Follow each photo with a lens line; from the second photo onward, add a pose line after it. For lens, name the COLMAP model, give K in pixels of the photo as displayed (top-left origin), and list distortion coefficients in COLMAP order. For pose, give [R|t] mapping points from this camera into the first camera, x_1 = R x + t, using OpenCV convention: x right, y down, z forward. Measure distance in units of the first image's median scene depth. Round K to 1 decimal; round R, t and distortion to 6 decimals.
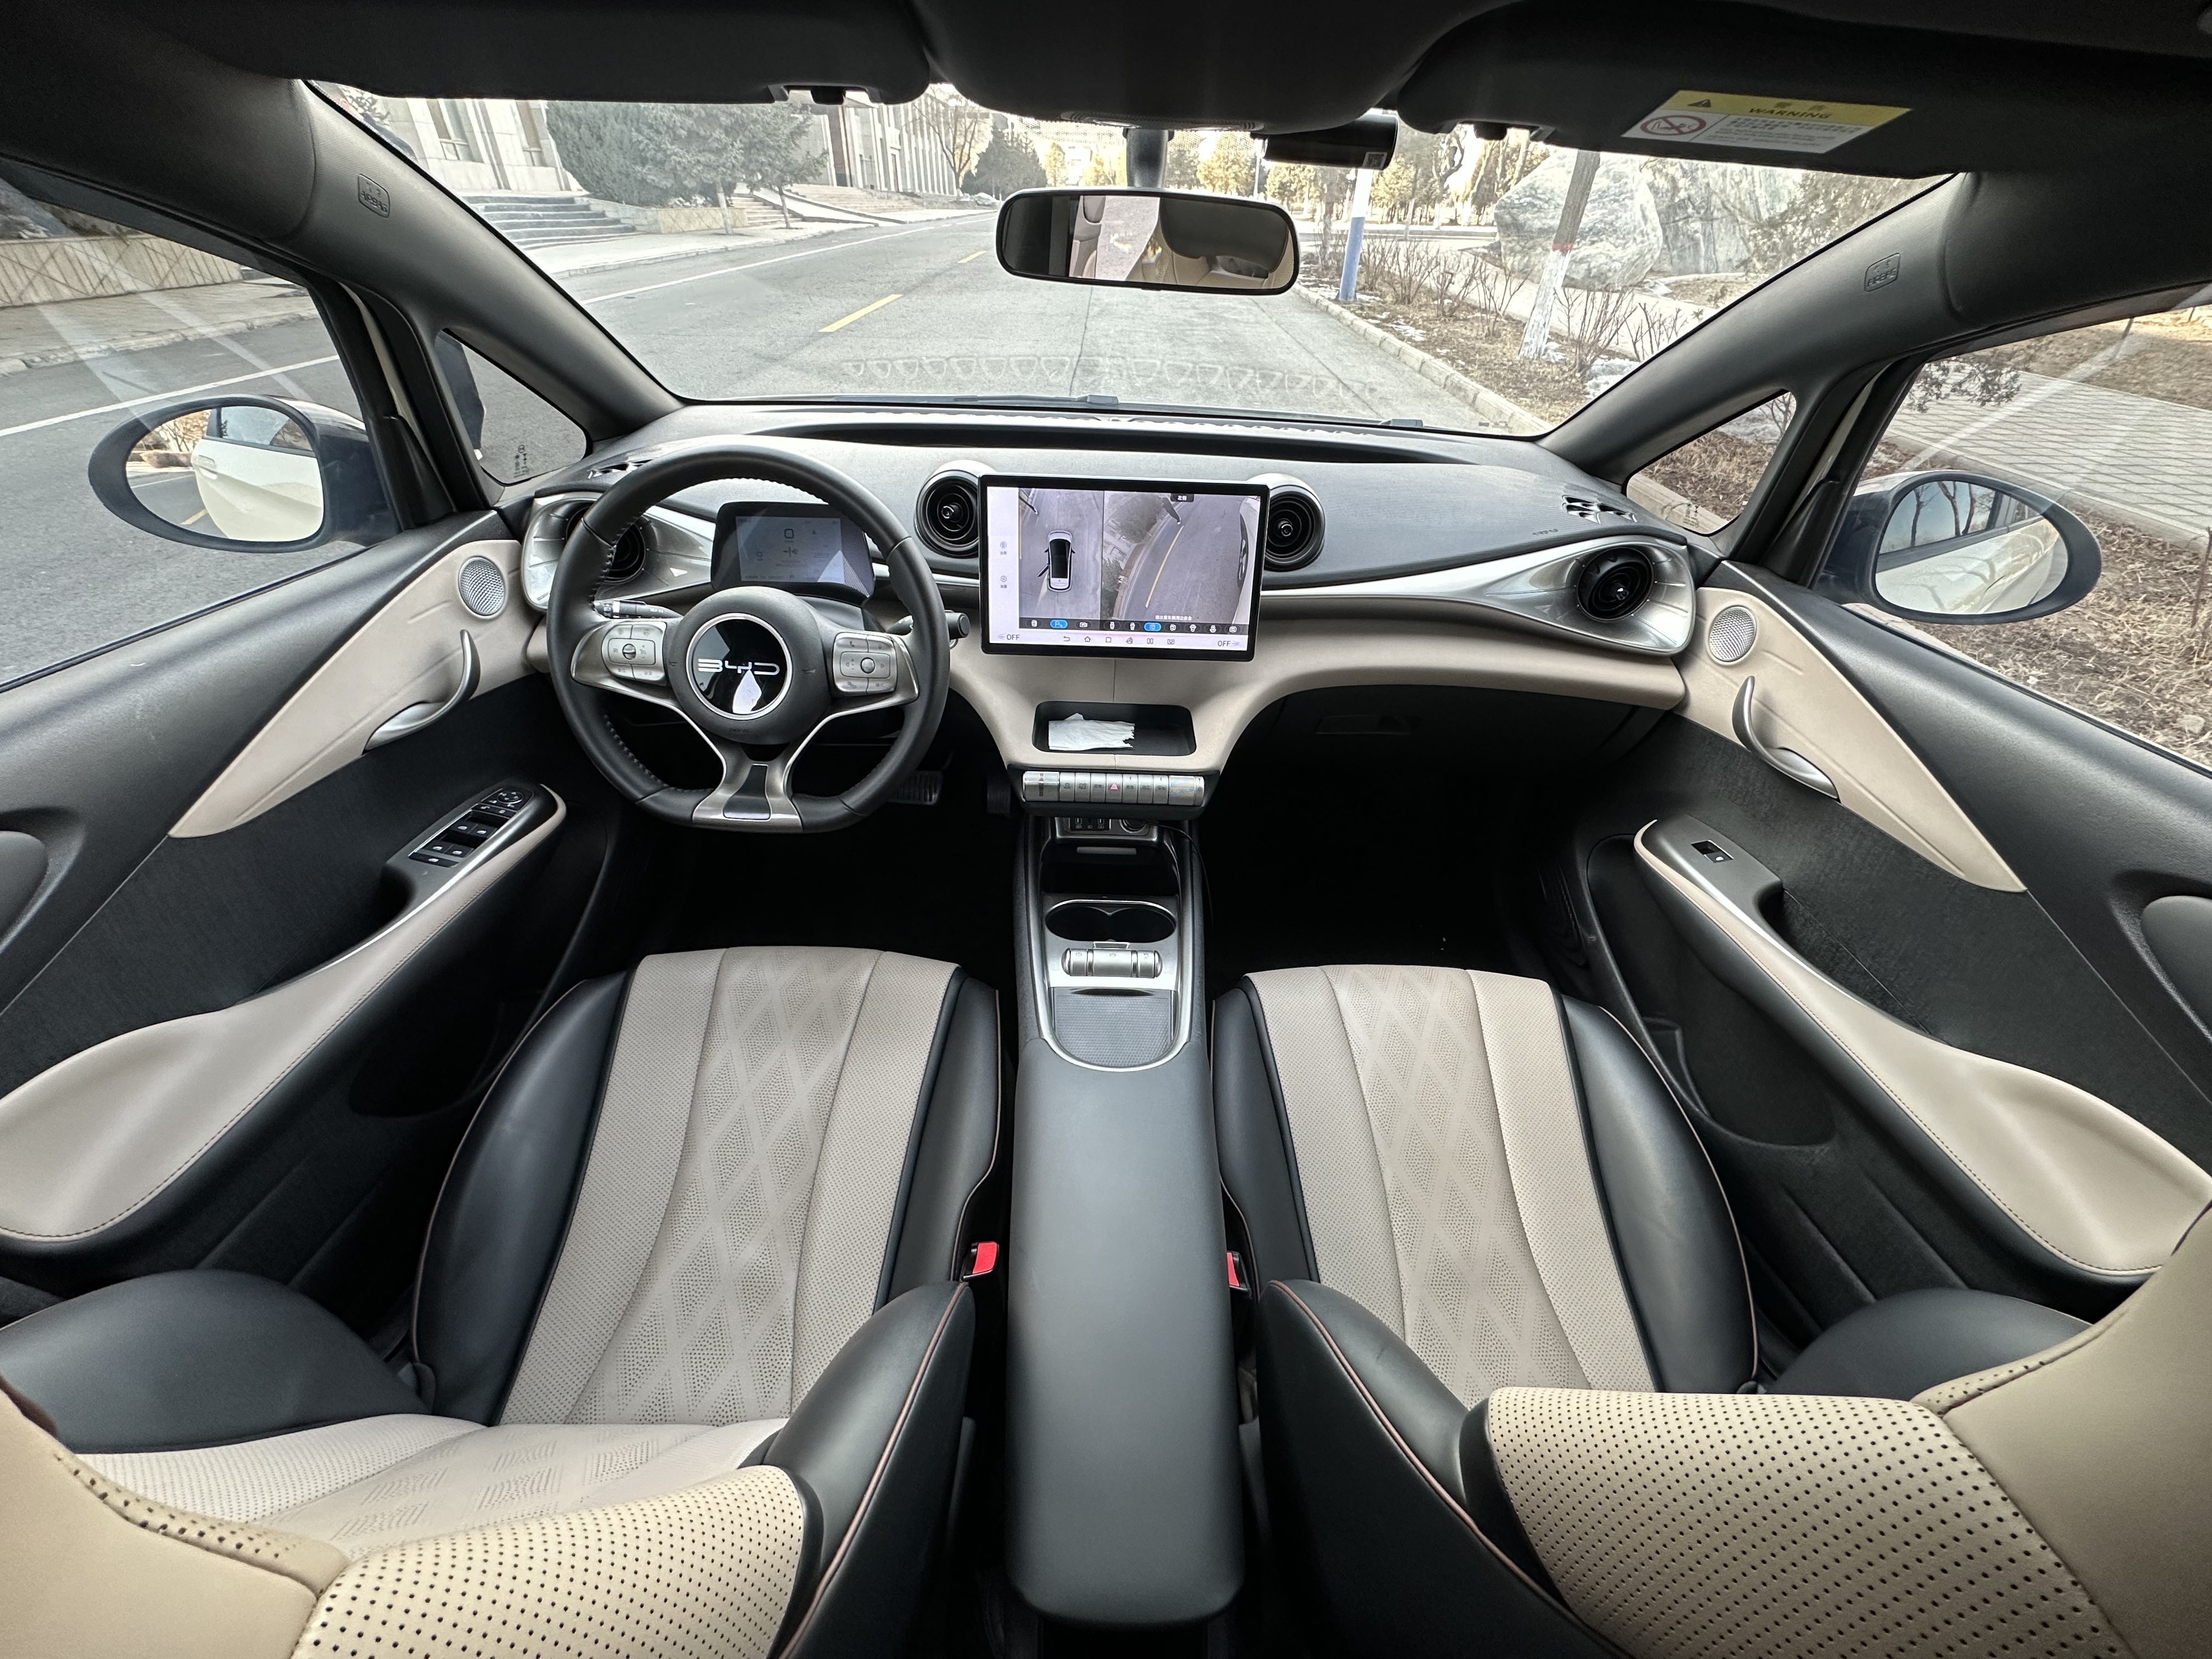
lens RADIAL K [[880.0, 0, 1106.0], [0, 880.0, 829.5], [0, 0, 1]] dist [-0.001696, -0.000223]
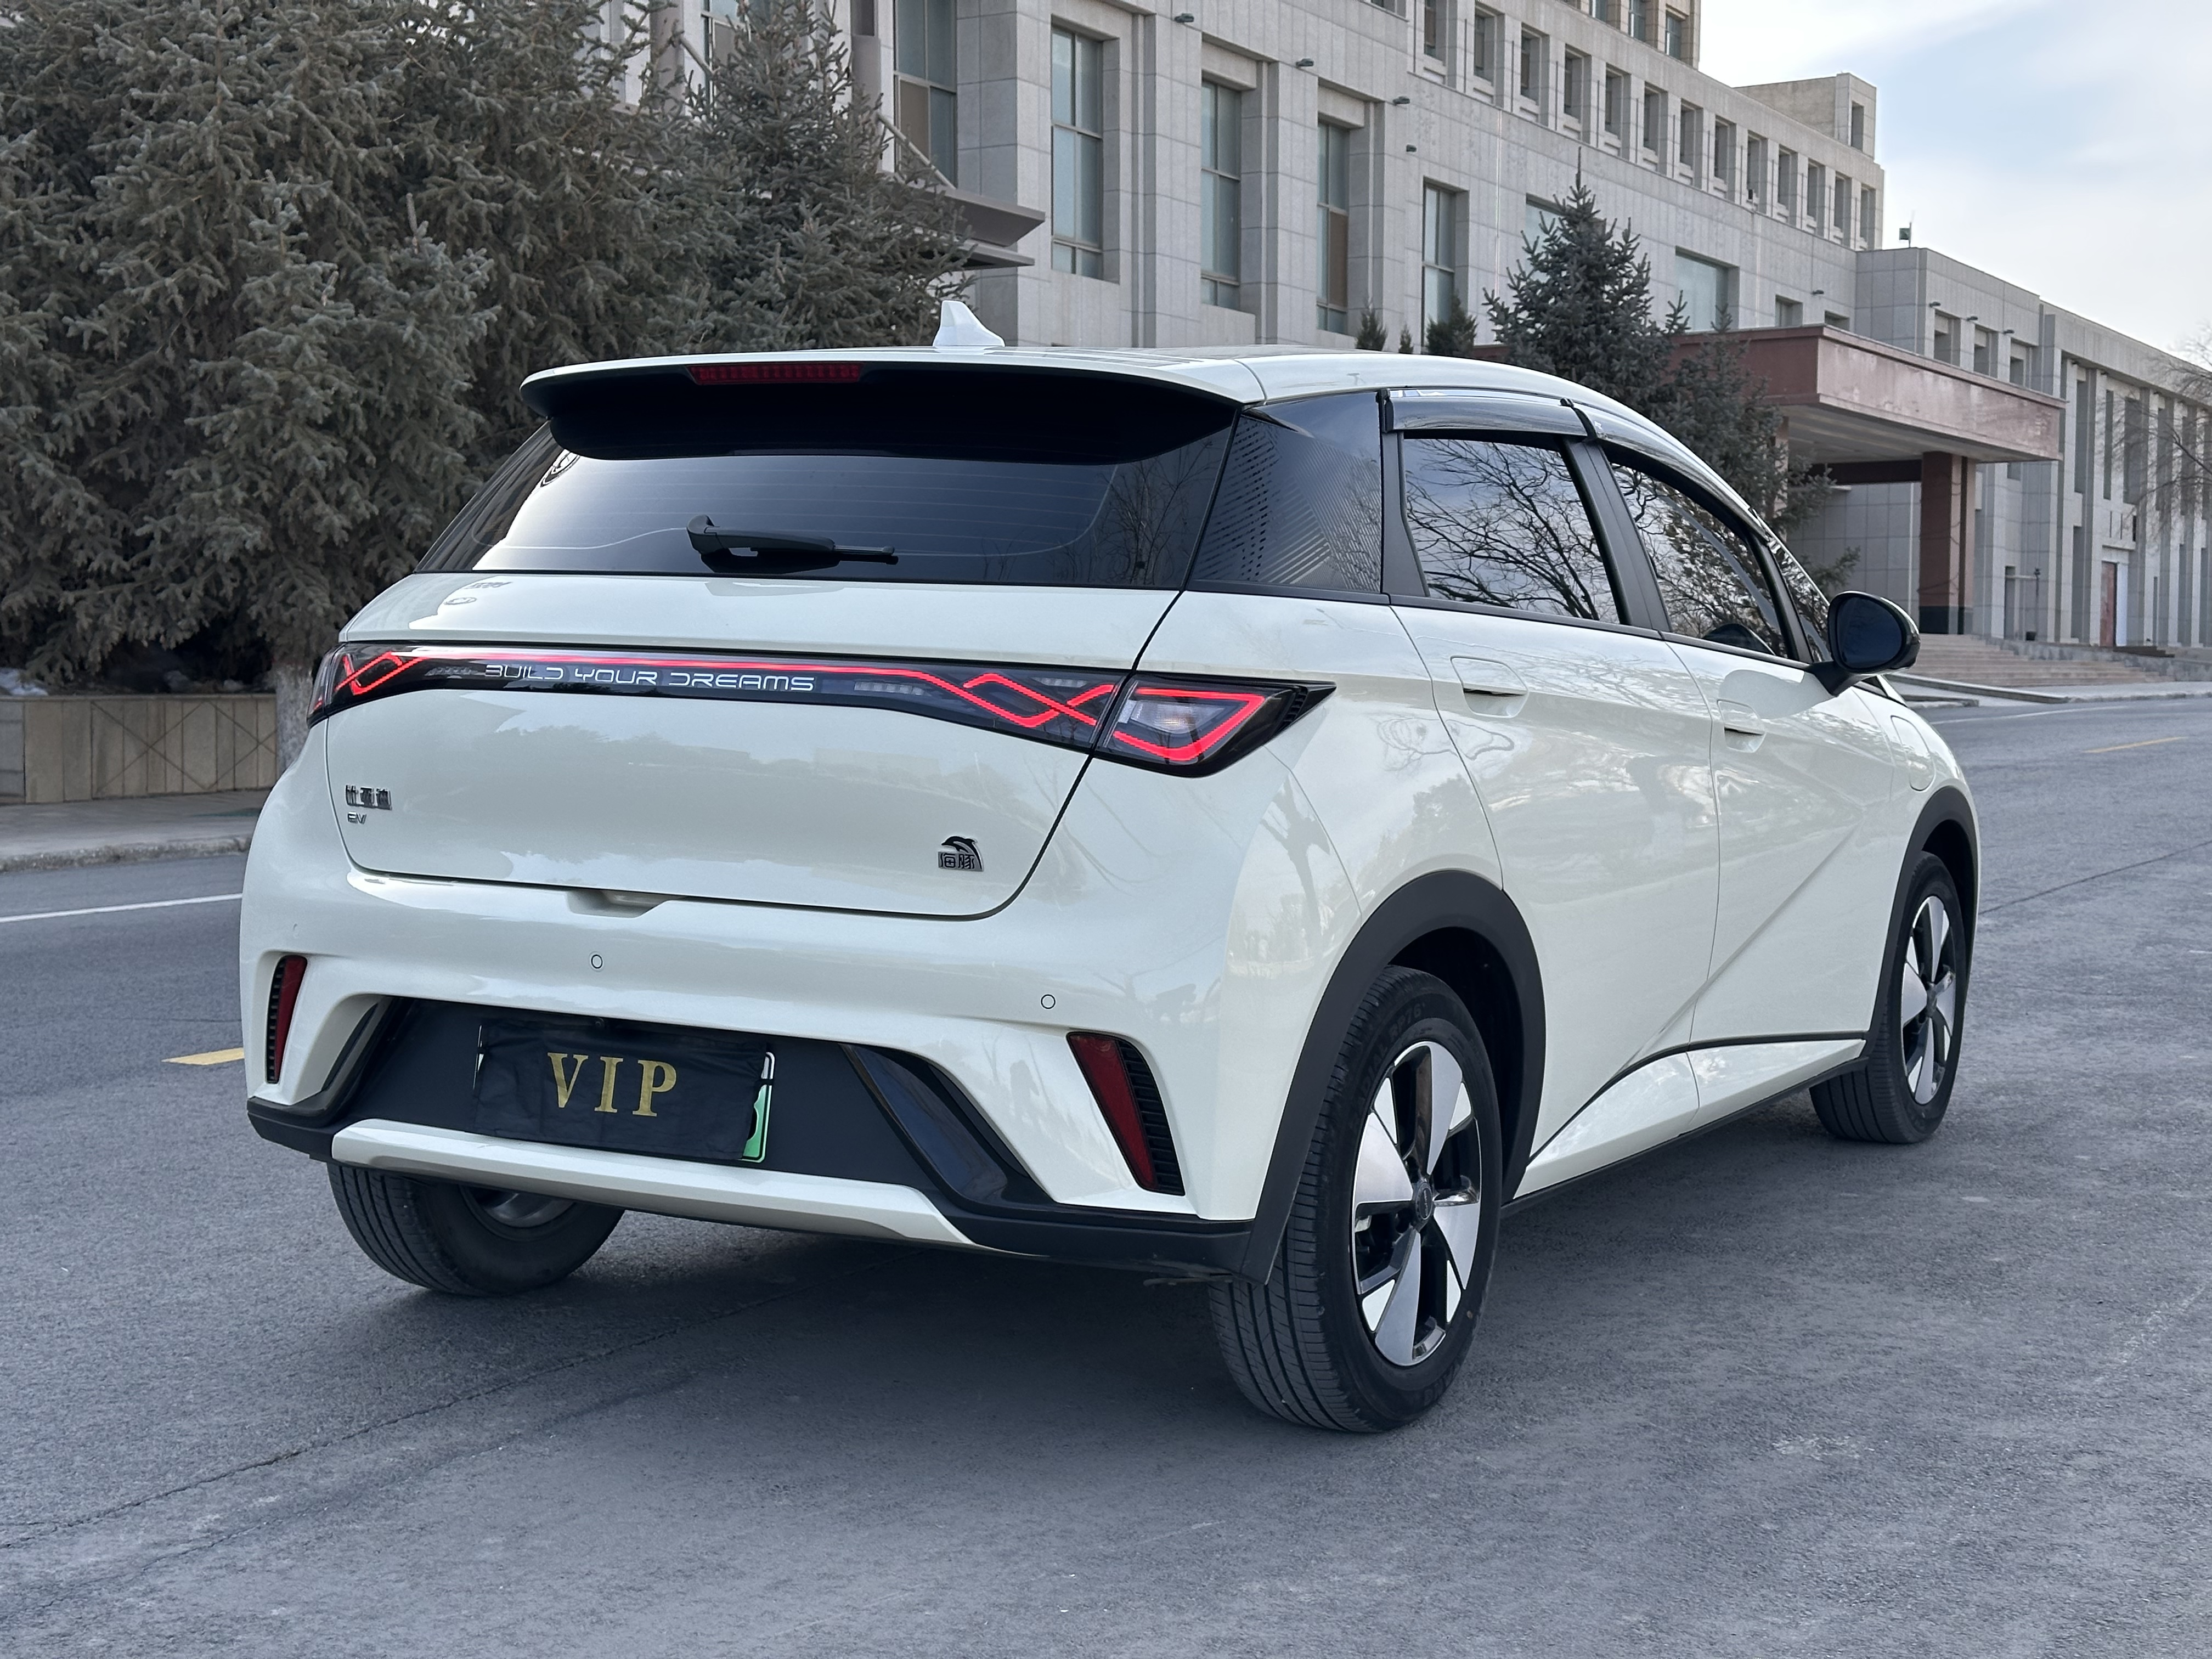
lens RADIAL K [[3079.7, 0, 1114.8], [0, 3079.7, 863.4], [0, 0, 1]] dist [0.240964, -0.549631]
pose [[0.870184, 0.016146, -0.492462, 0.118068], [-0.276950, 0.842668, -0.461745, 0.141176], [0.407526, 0.538191, 0.737749, -0.164641]]
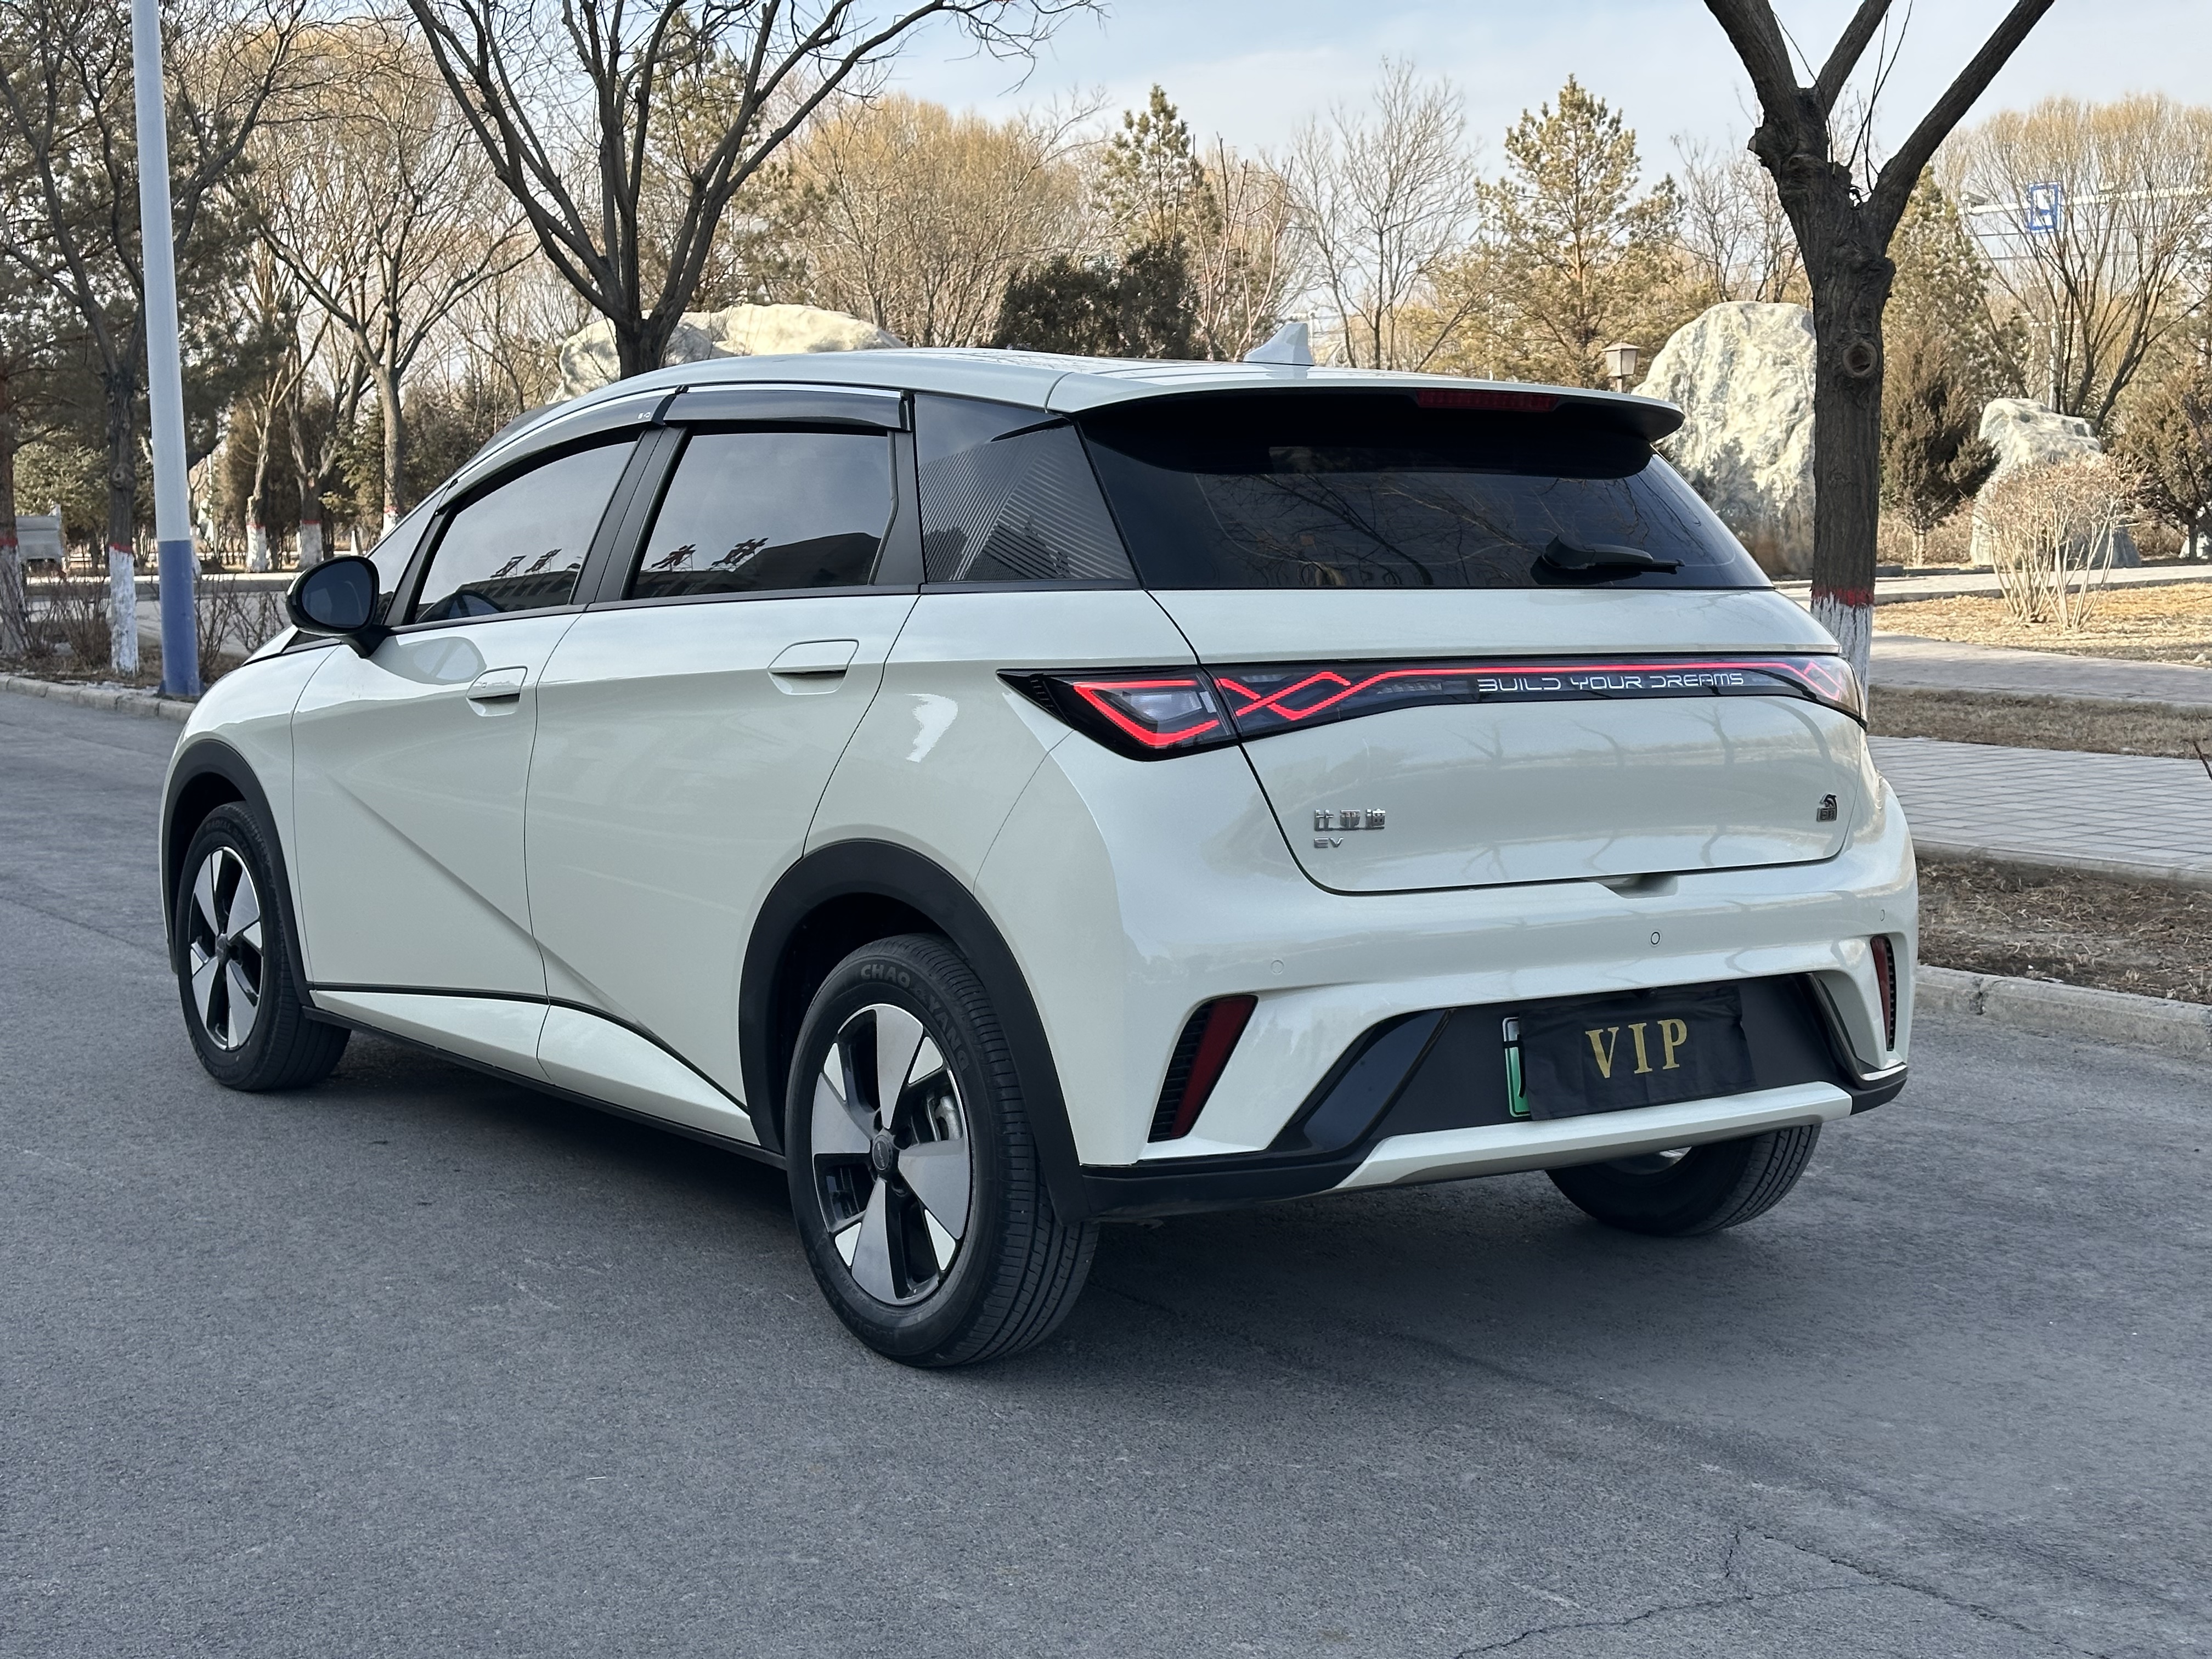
lens RADIAL K [[3192.1, 0, 1196.7], [0, 3192.1, 926.0], [0, 0, 1]] dist [0.456708, -0.011147]
pose [[0.788493, -0.102604, 0.606425, -0.150582], [0.384998, 0.851259, -0.356558, 0.133459], [-0.479641, 0.514616, 0.710714, -0.175817]]
